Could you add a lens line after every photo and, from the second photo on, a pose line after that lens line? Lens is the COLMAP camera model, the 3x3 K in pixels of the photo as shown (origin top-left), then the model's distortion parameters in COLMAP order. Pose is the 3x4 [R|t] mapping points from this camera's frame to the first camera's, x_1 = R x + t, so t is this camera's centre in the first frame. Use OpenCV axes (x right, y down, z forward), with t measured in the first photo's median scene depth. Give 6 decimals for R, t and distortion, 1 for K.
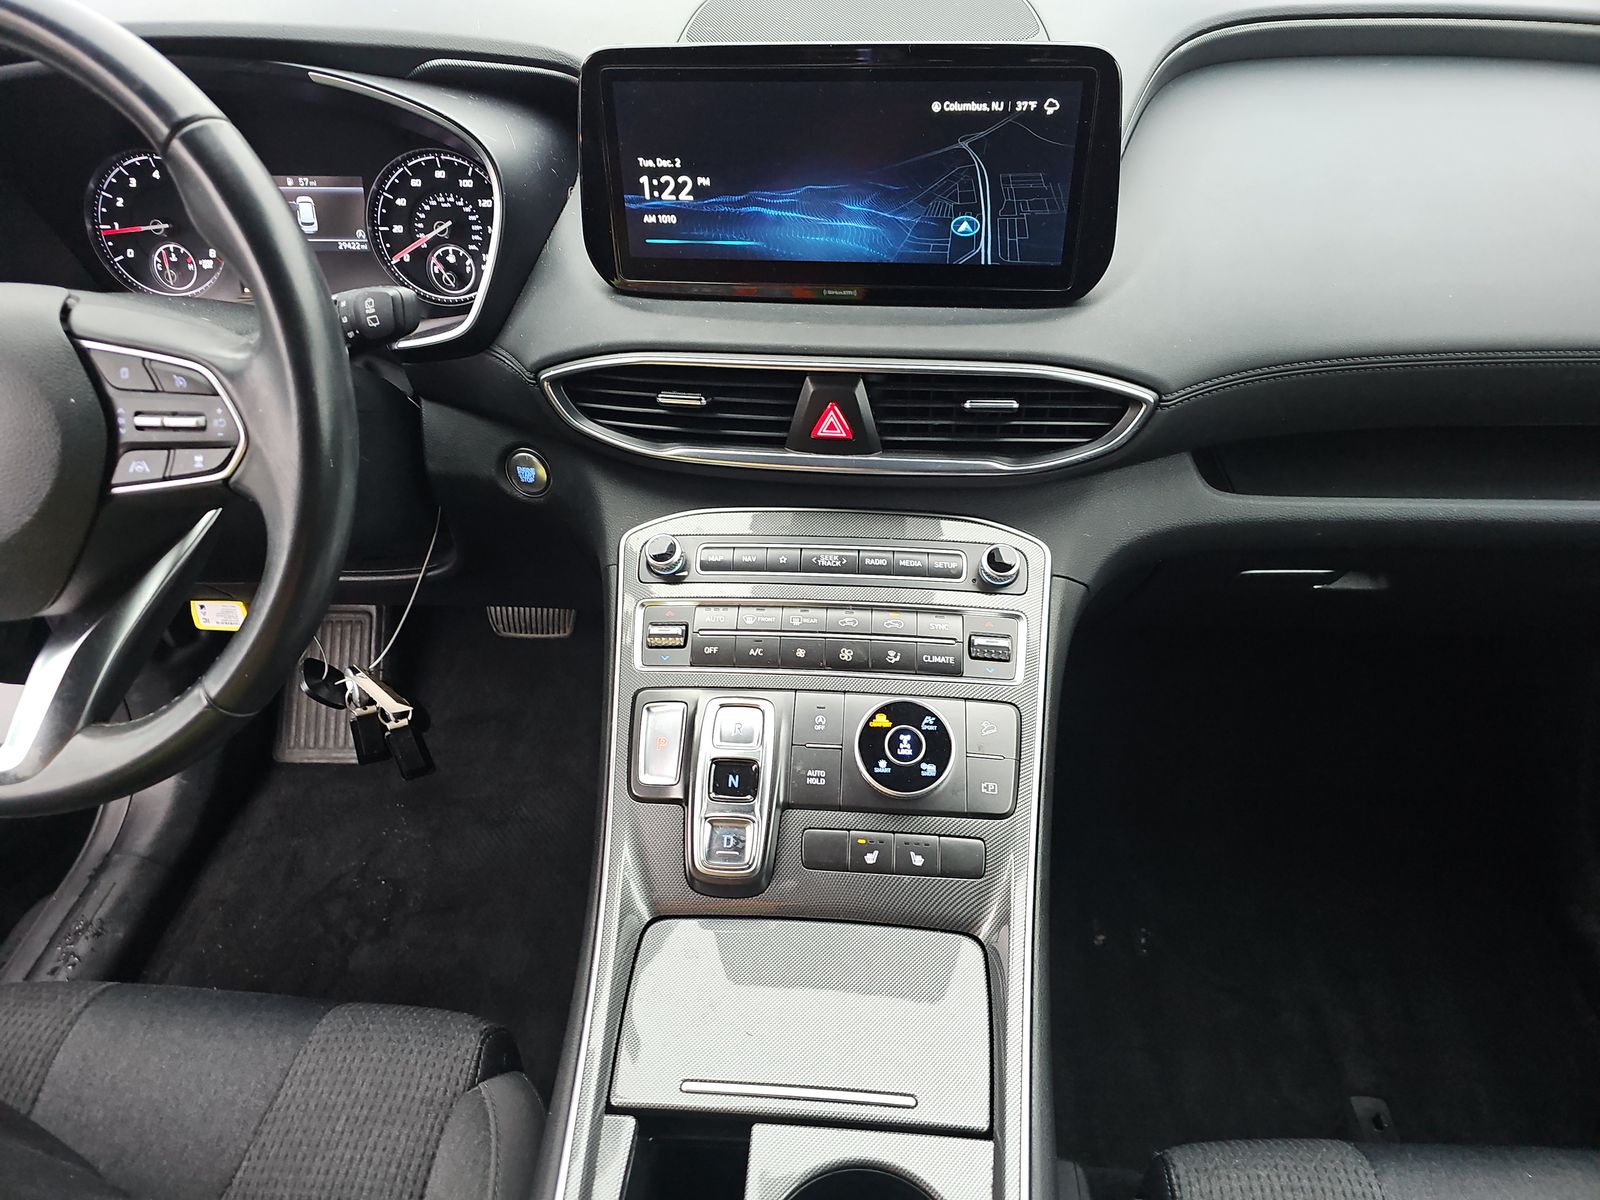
lens RADIAL K [[1090.7, 0, 803.1], [0, 1090.7, 600.7], [0, 0, 1]] dist [0.042541, -0.026385]
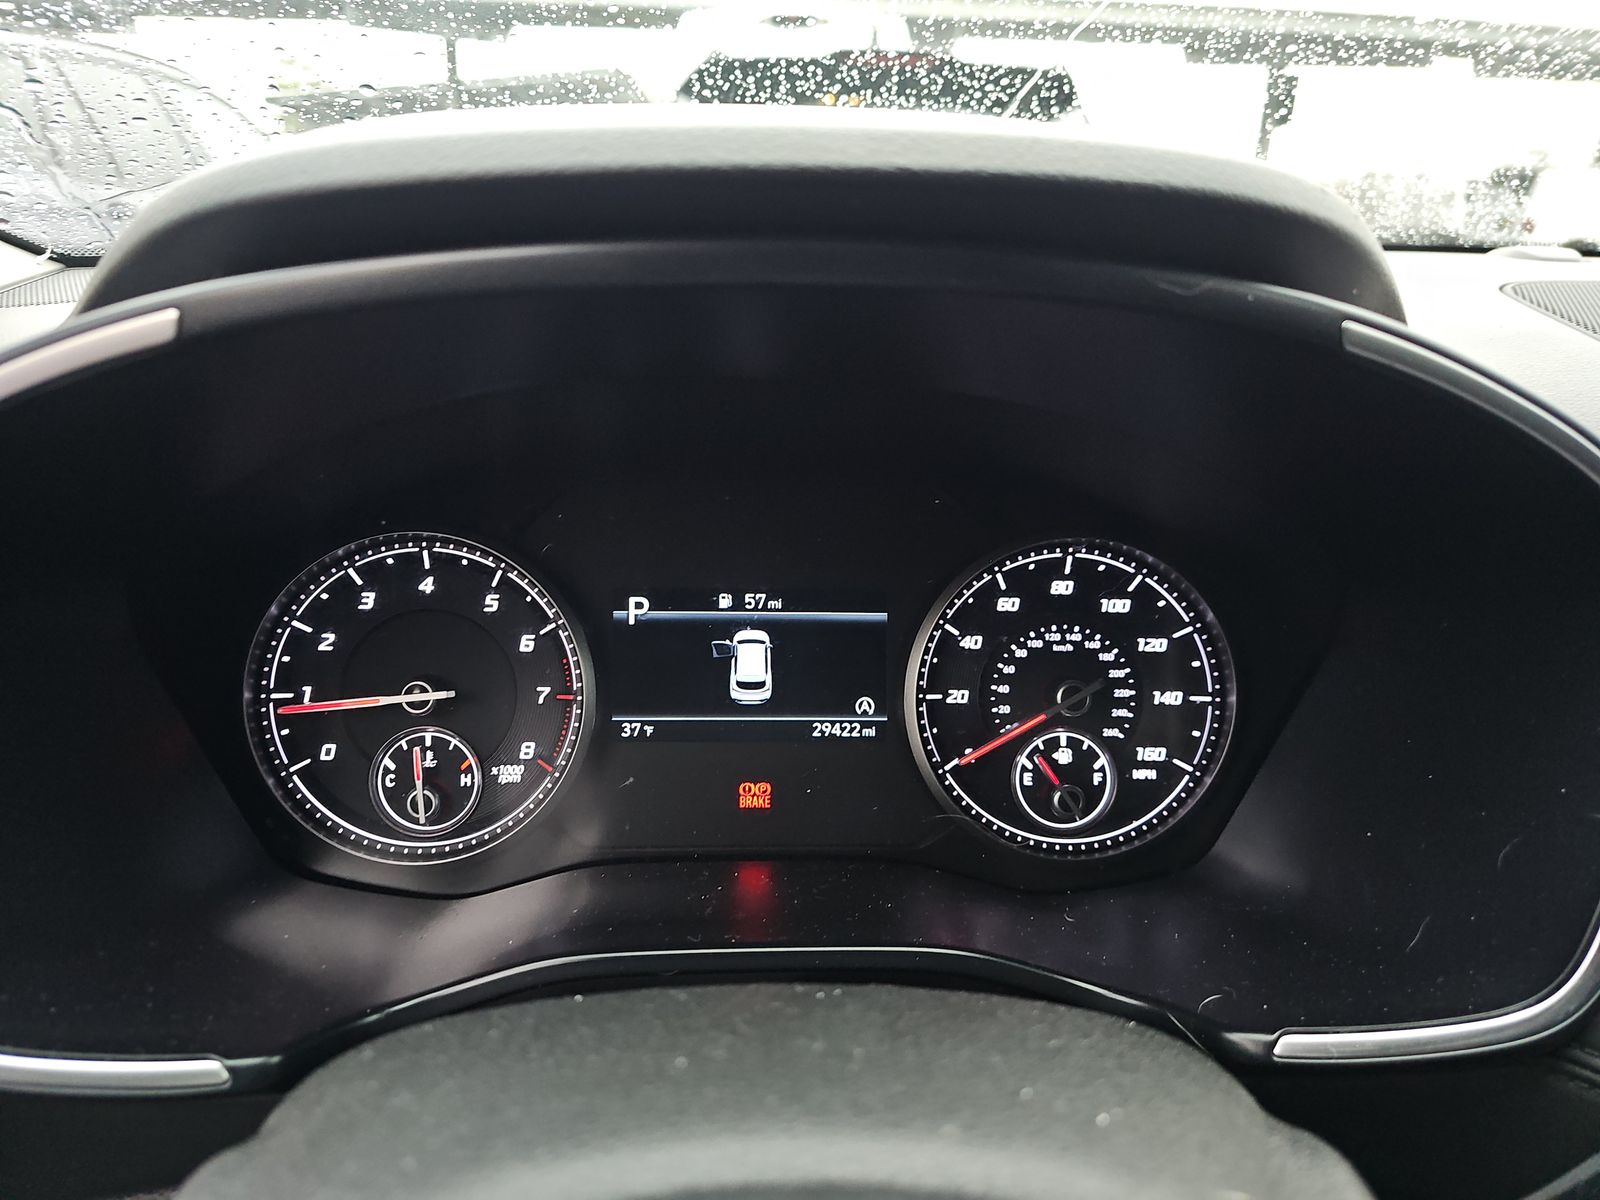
lens RADIAL K [[1090.7, 0, 784.1], [0, 1090.7, 605.6], [0, 0, 1]] dist [0.042541, -0.026385]
pose [[0.989669, 0.008643, 0.143108, -0.510417], [0.039342, 0.943491, -0.329056, -0.227021], [-0.137865, 0.331286, 0.933404, 0.571925]]
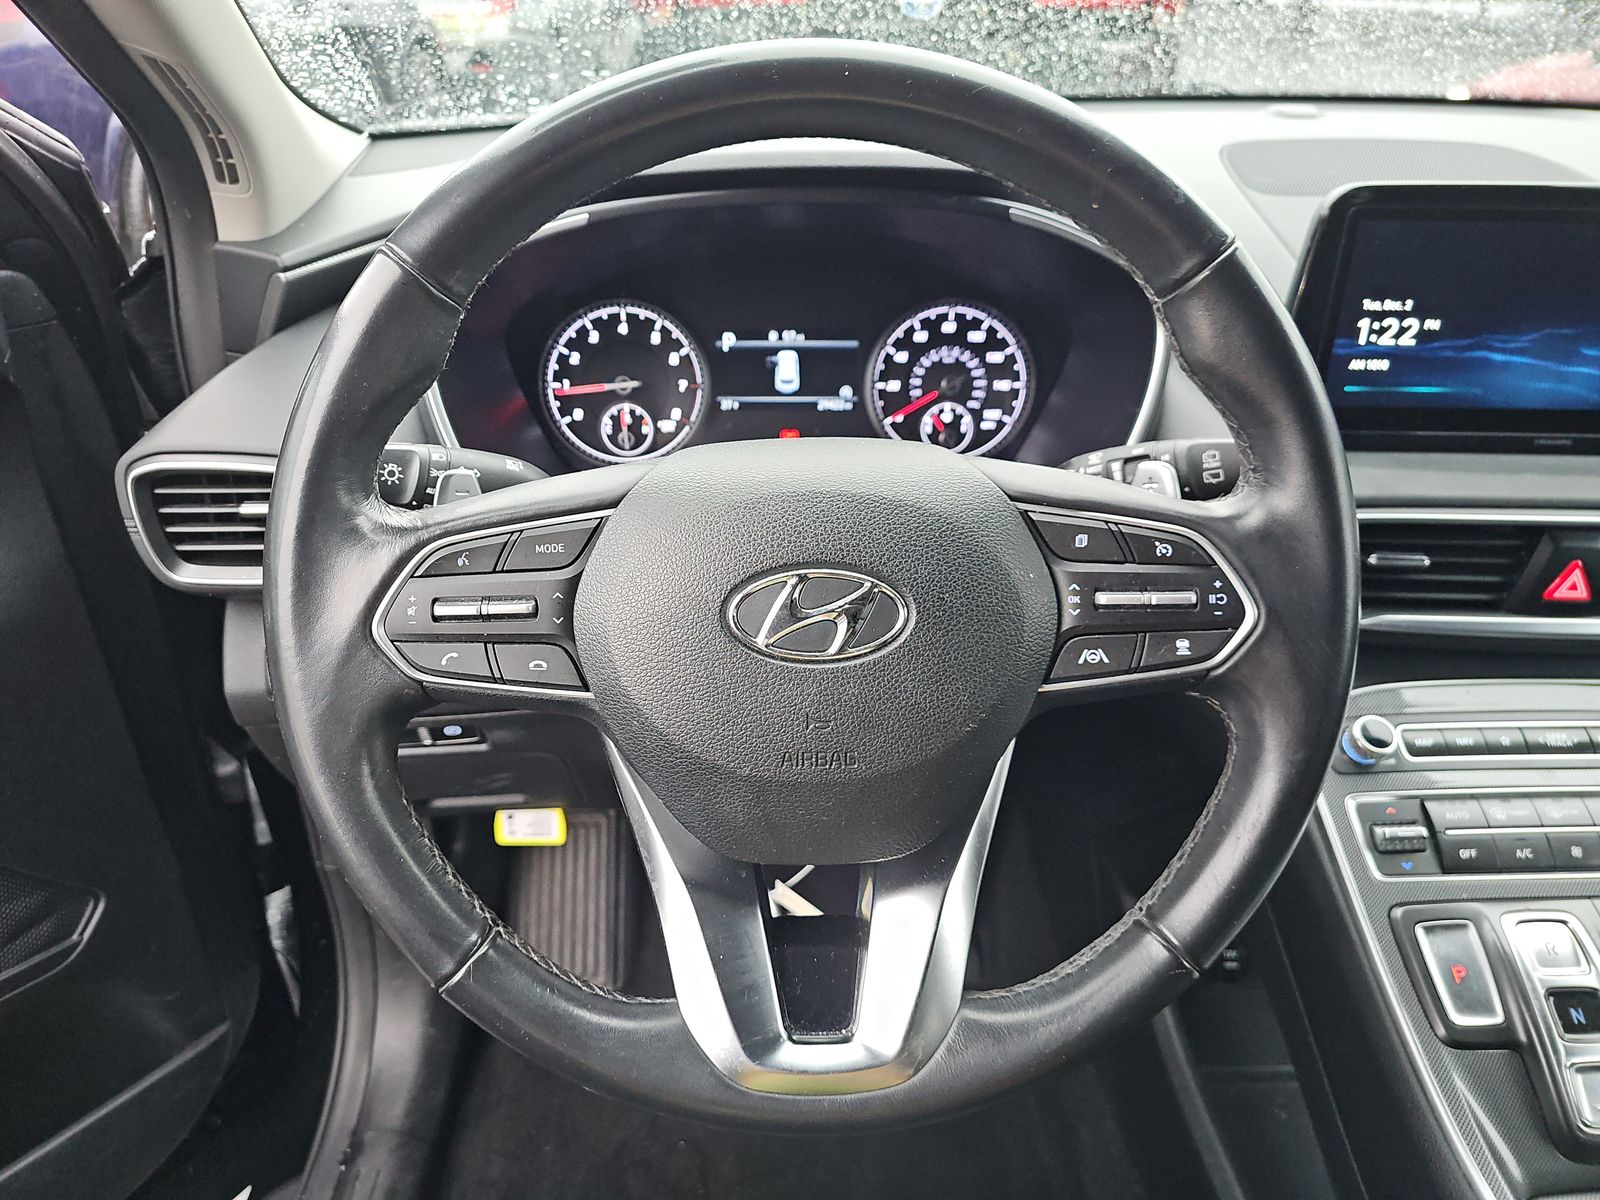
lens RADIAL K [[1090.7, 0, 760.9], [0, 1090.7, 601.0], [0, 0, 1]] dist [0.042541, -0.026385]
pose [[0.993014, -0.021526, 0.116016, -0.588491], [0.038841, 0.988055, -0.149126, -0.033407], [-0.111420, 0.152590, 0.981989, 0.158125]]
